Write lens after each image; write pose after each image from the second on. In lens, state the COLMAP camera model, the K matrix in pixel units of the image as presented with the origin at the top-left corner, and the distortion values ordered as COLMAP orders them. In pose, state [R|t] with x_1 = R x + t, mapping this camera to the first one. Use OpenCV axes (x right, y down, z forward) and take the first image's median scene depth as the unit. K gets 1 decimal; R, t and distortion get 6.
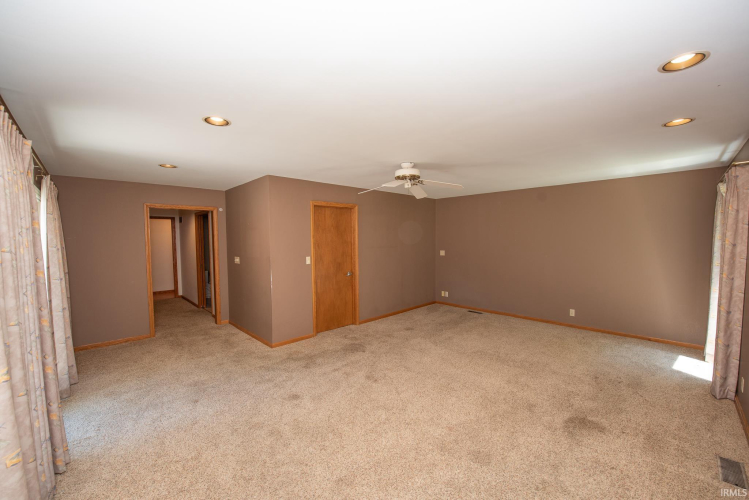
lens RADIAL K [[297.9, 0, 370.8], [0, 297.9, 254.5], [0, 0, 1]] dist [-0.017456, -0.000780]
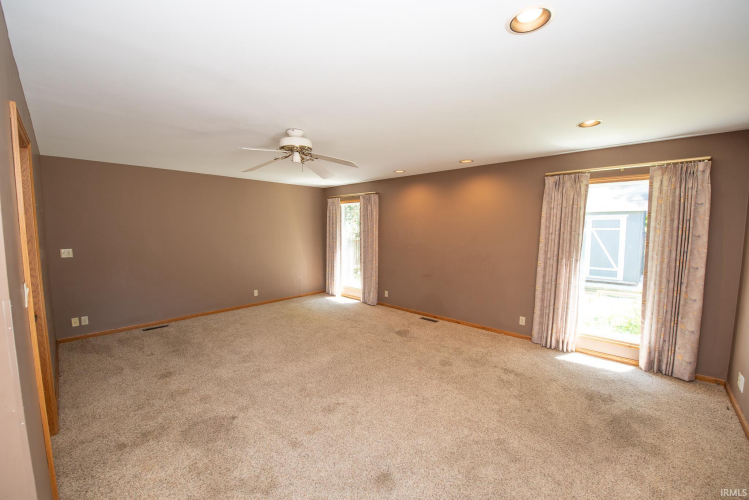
lens RADIAL K [[297.9, 0, 370.6], [0, 297.9, 252.0], [0, 0, 1]] dist [-0.017456, -0.000780]
pose [[-0.061543, -0.073496, 0.995395, -0.558302], [0.049003, 0.995860, 0.076560, -0.035080], [-0.996901, 0.053489, -0.057687, 0.683528]]
